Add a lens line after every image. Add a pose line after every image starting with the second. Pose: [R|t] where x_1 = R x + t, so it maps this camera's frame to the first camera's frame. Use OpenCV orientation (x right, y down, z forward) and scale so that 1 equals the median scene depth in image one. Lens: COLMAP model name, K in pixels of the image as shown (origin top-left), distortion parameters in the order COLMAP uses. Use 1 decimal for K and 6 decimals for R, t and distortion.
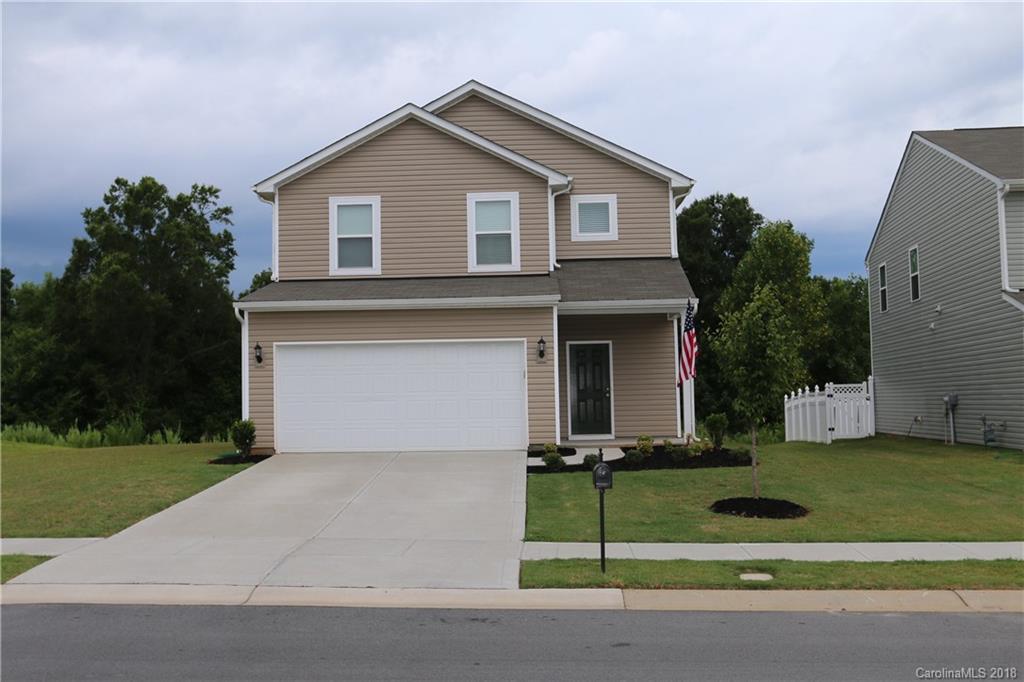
lens RADIAL K [[1010.1, 0, 512.0], [0, 1010.1, 341.0], [0, 0, 1]] dist [-0.061904, -0.004604]
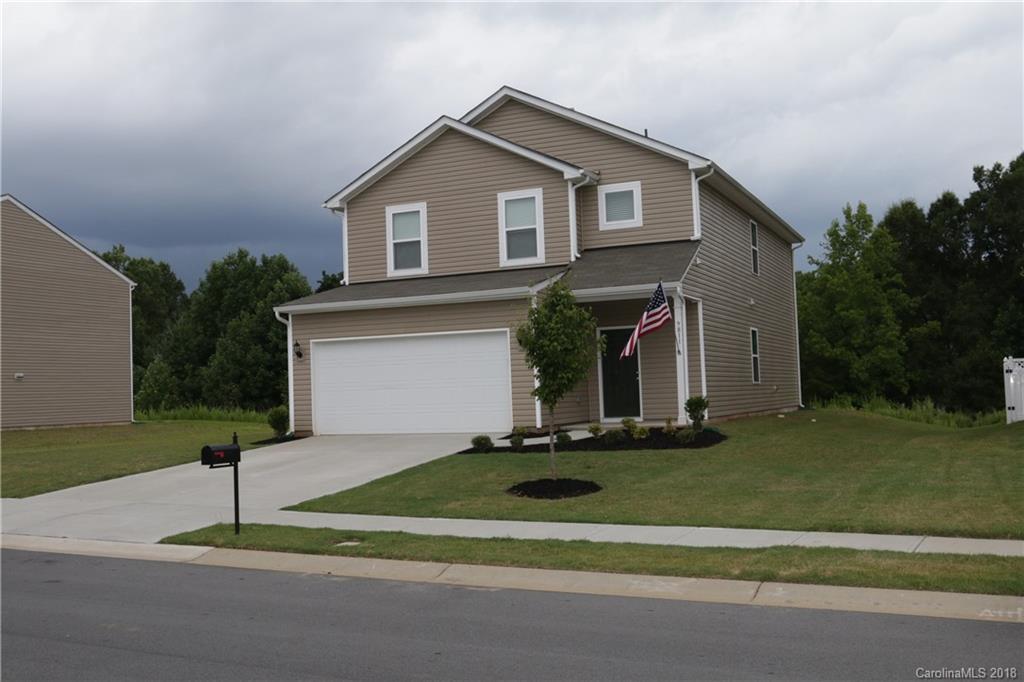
lens RADIAL K [[1010.1, 0, 512.0], [0, 1010.1, 341.0], [0, 0, 1]] dist [-0.061904, -0.004604]
pose [[0.929418, -0.032917, -0.367558, 0.359312], [0.039702, 0.999152, 0.010914, -0.000665], [0.366887, -0.024737, 0.929936, 0.003738]]
